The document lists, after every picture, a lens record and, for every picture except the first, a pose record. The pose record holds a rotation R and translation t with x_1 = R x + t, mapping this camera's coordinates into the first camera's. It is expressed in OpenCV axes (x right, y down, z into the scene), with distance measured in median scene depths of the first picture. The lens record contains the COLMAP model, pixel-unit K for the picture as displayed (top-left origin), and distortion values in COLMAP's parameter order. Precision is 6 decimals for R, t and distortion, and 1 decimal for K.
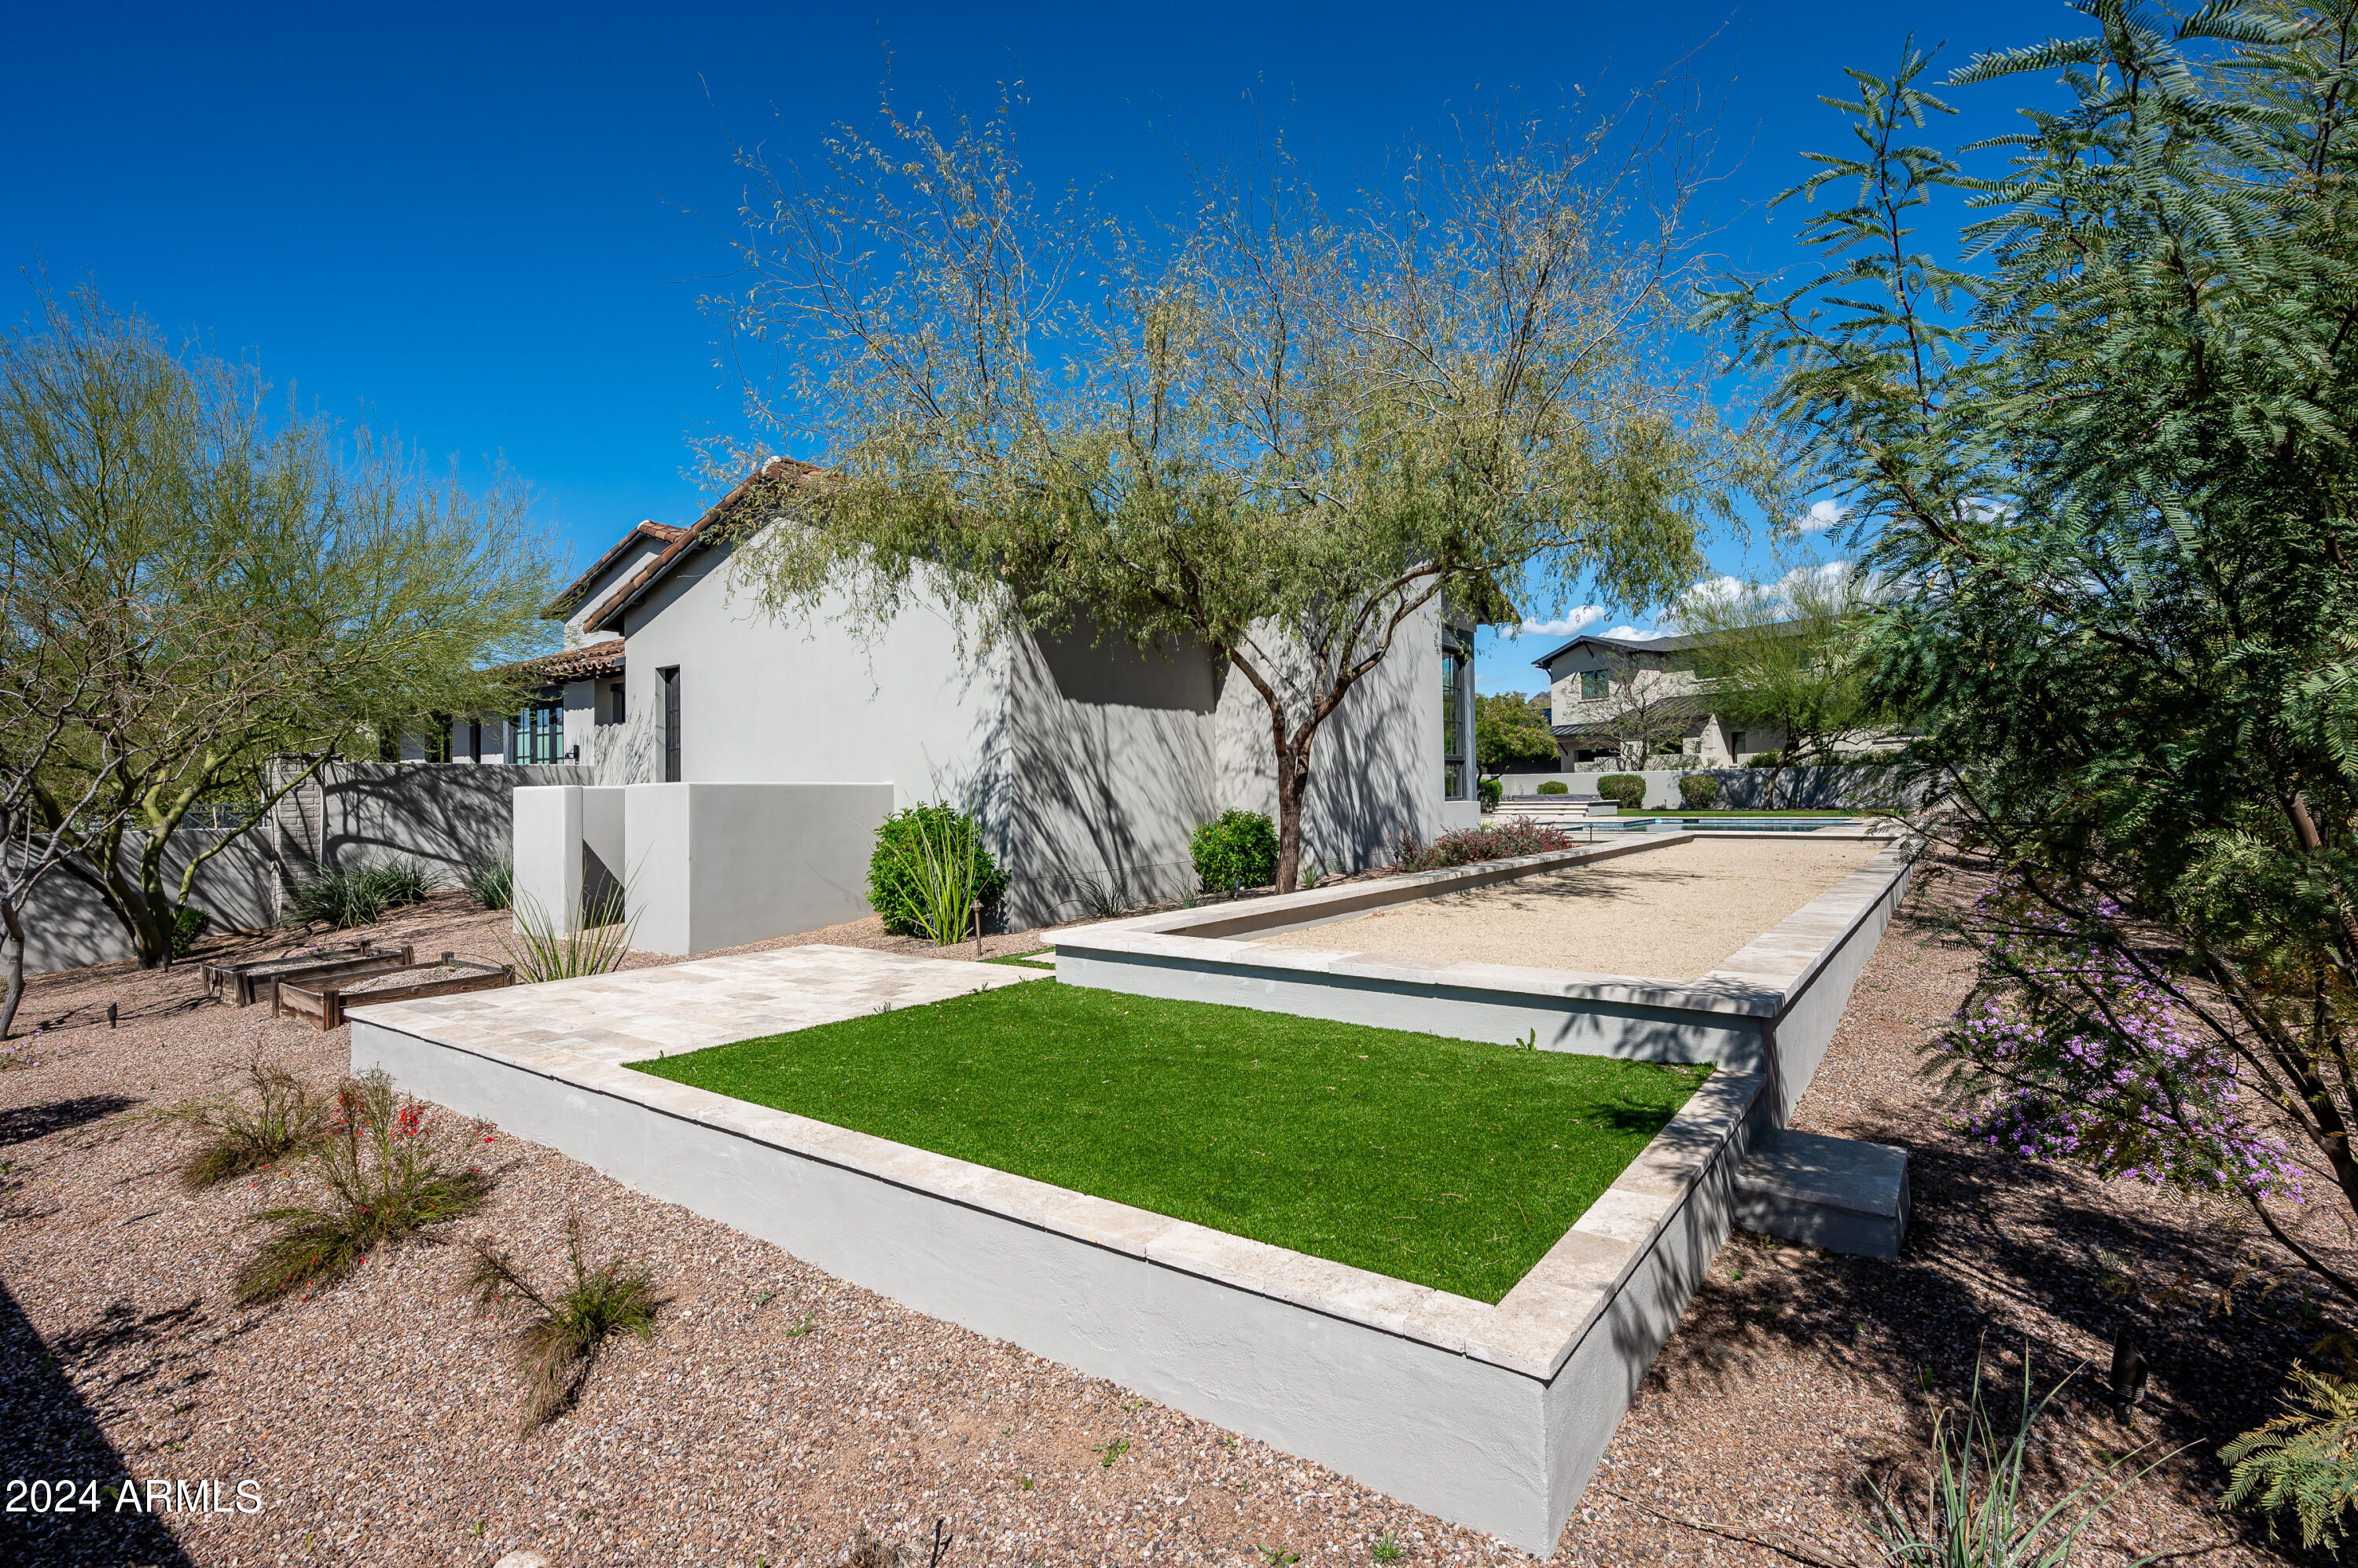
lens RADIAL K [[1079.5, 0, 1181.9], [0, 1079.5, 778.6], [0, 0, 1]] dist [0.000199, 0.000076]
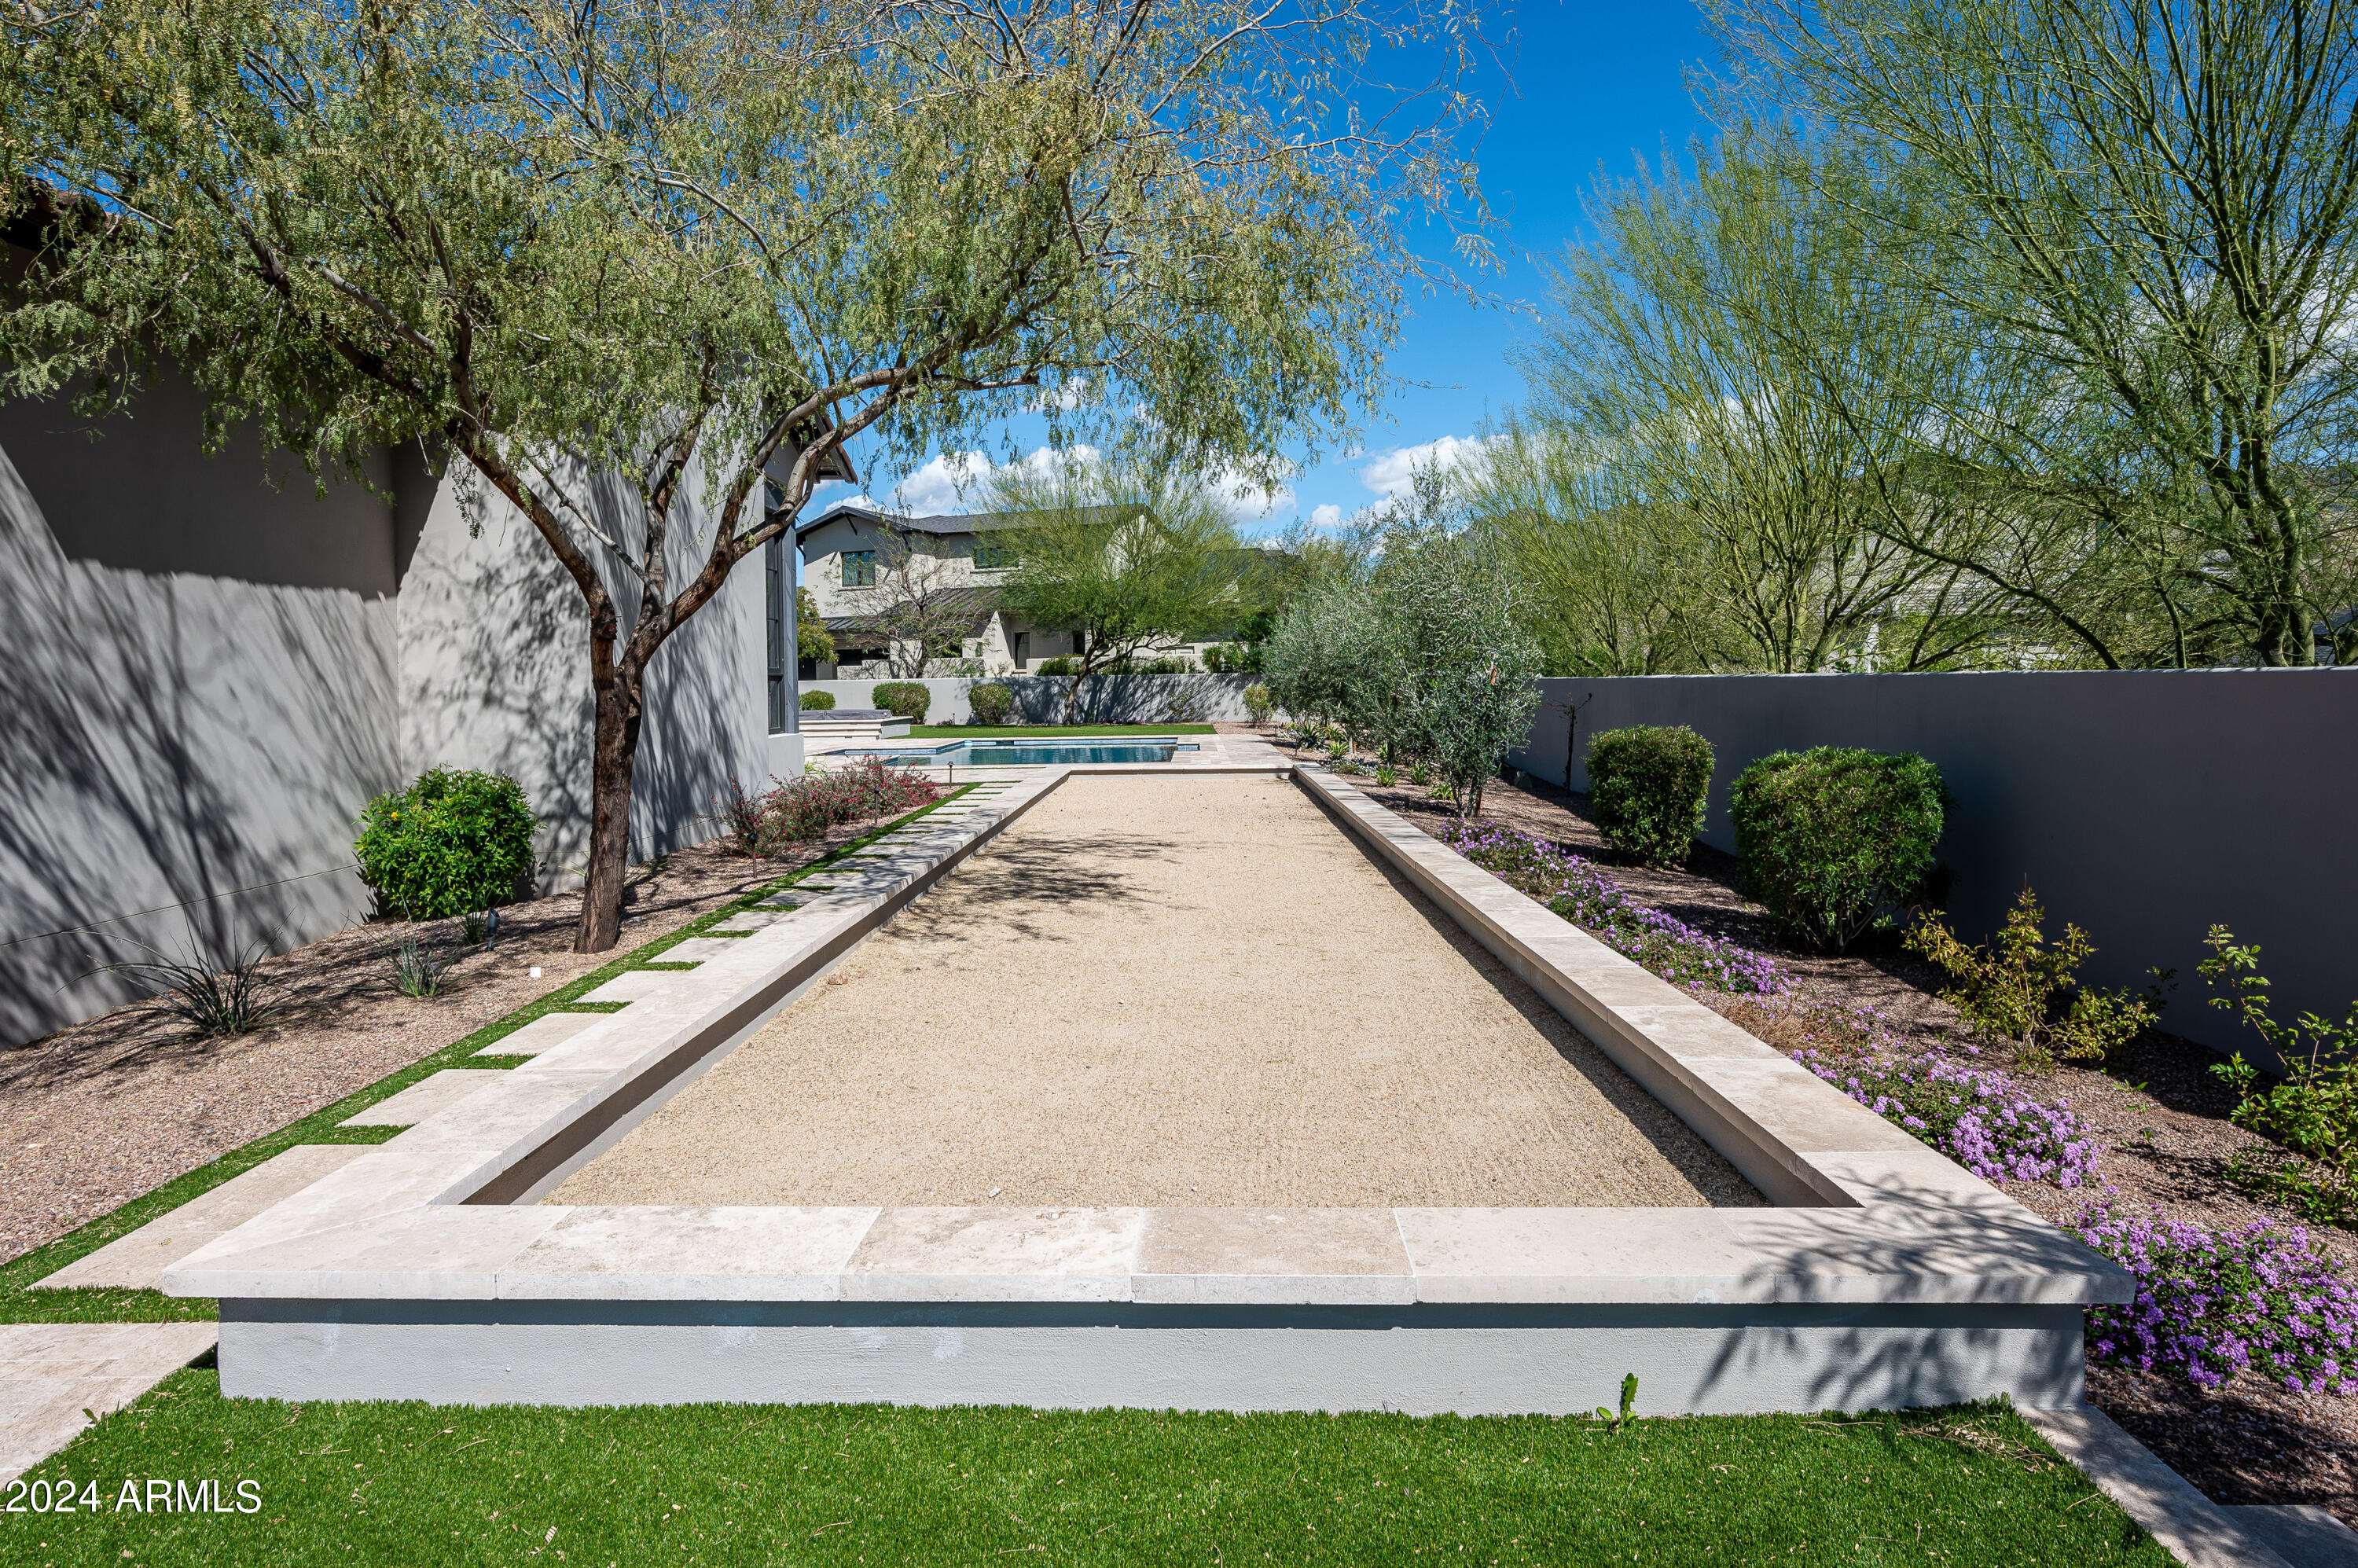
lens RADIAL K [[1340.9, 0, 1184.0], [0, 1340.9, 774.4], [0, 0, 1]] dist [-0.004178, 0.000281]
pose [[0.806966, -0.035424, 0.589535, -0.051129], [-0.006906, 0.997565, 0.069394, -0.020529], [-0.590557, -0.060070, 0.804757, 0.207702]]
